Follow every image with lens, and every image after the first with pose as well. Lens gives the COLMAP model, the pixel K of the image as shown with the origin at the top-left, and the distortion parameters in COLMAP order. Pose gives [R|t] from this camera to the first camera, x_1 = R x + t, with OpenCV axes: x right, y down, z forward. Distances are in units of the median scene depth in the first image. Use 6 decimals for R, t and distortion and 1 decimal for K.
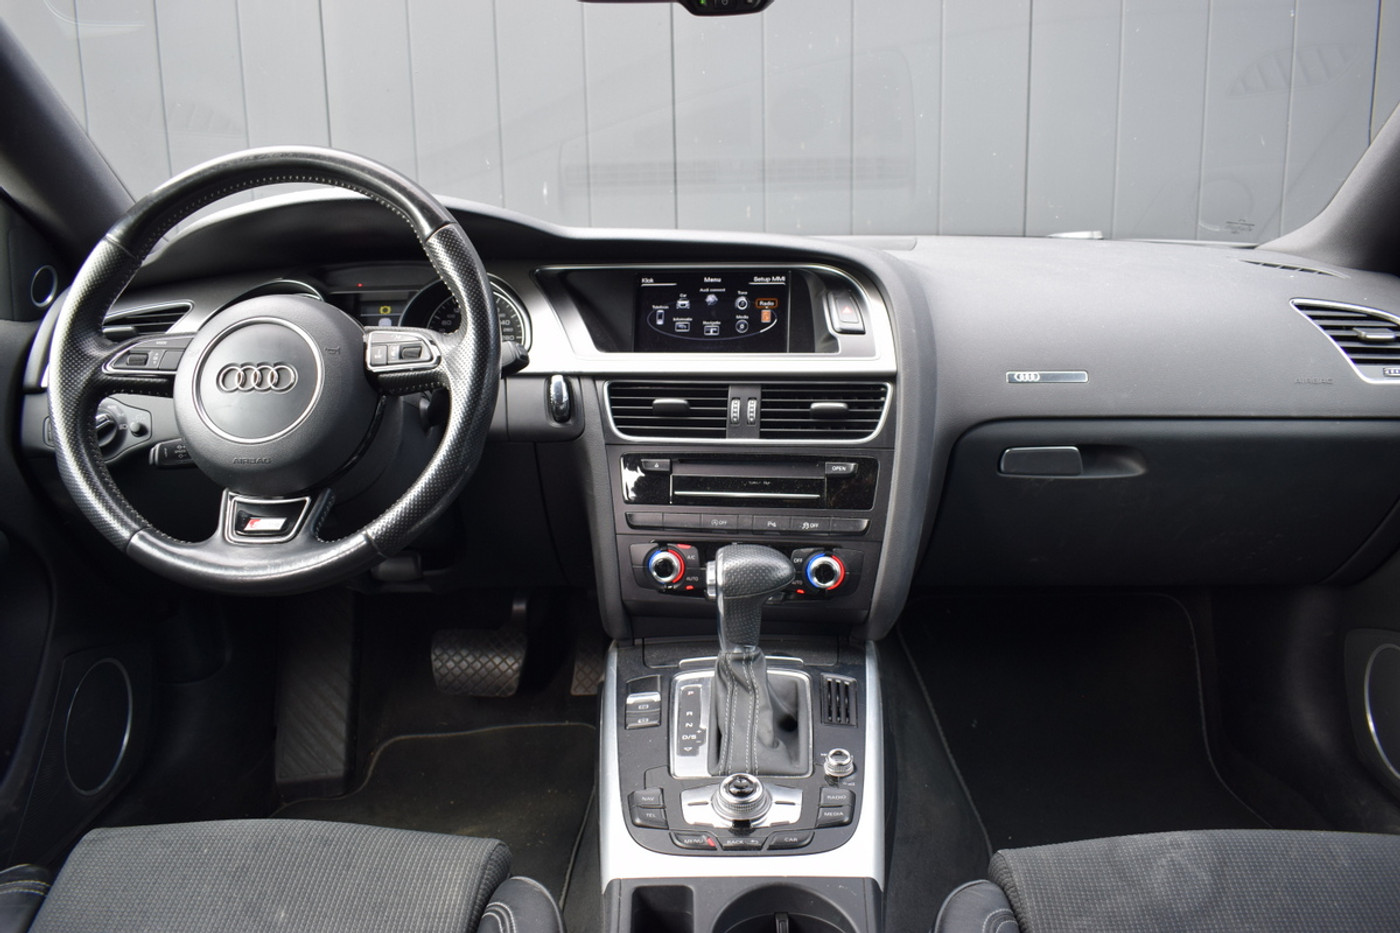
lens RADIAL K [[1118.8, 0, 700.0], [0, 1118.8, 466.5], [0, 0, 1]] dist [-0.105367, -0.001209]
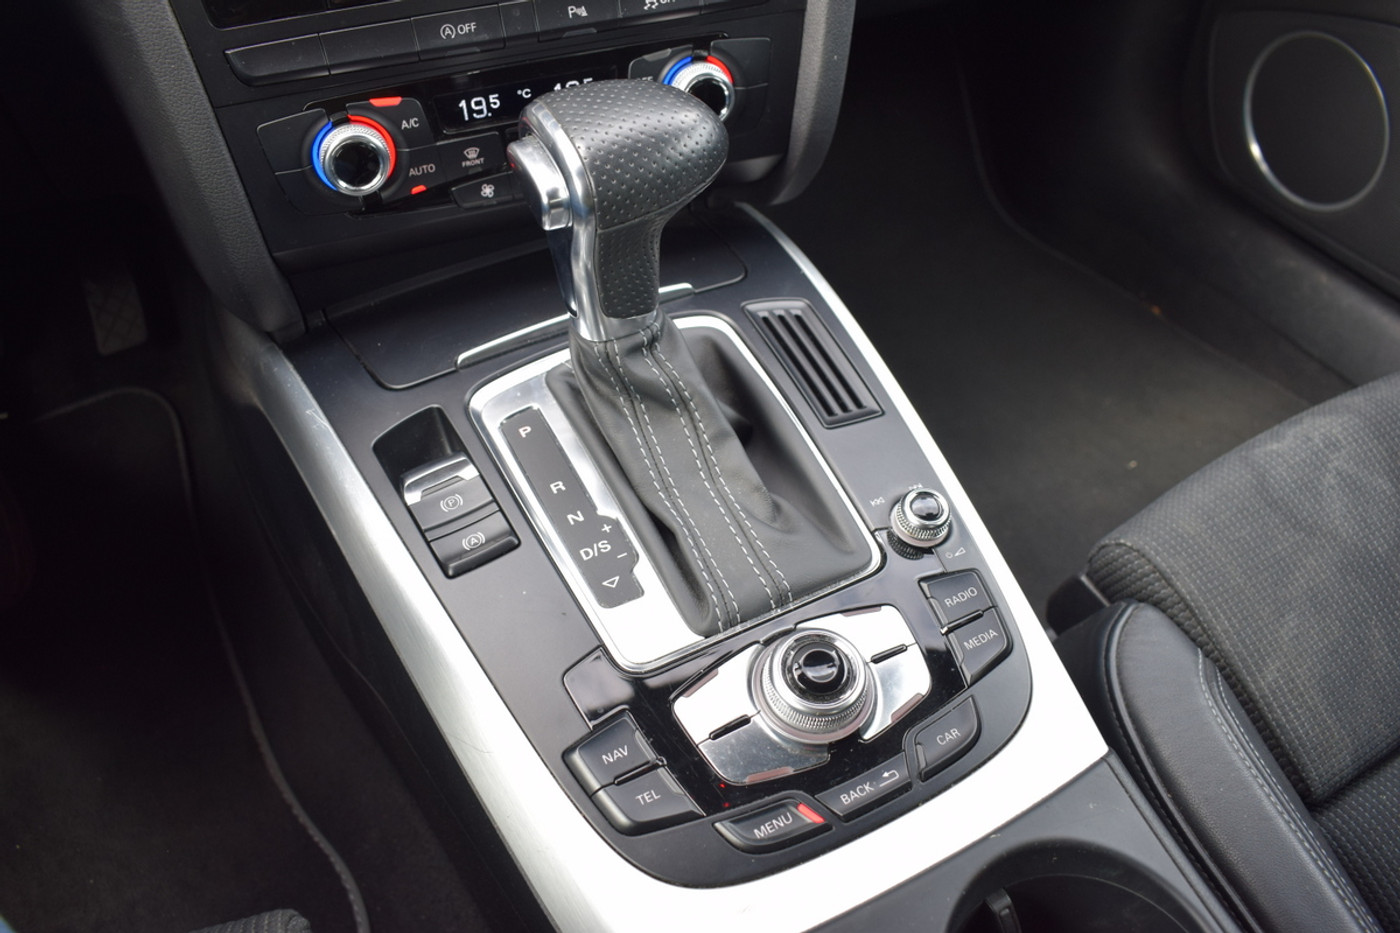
lens RADIAL K [[1145.4, 0, 700.0], [0, 1145.4, 466.5], [0, 0, 1]] dist [-0.089225, -0.000067]
pose [[0.870224, -0.327767, 0.367804, -0.128477], [0.109615, 0.856676, 0.504074, -0.015576], [-0.480307, -0.398341, 0.781428, 0.607537]]
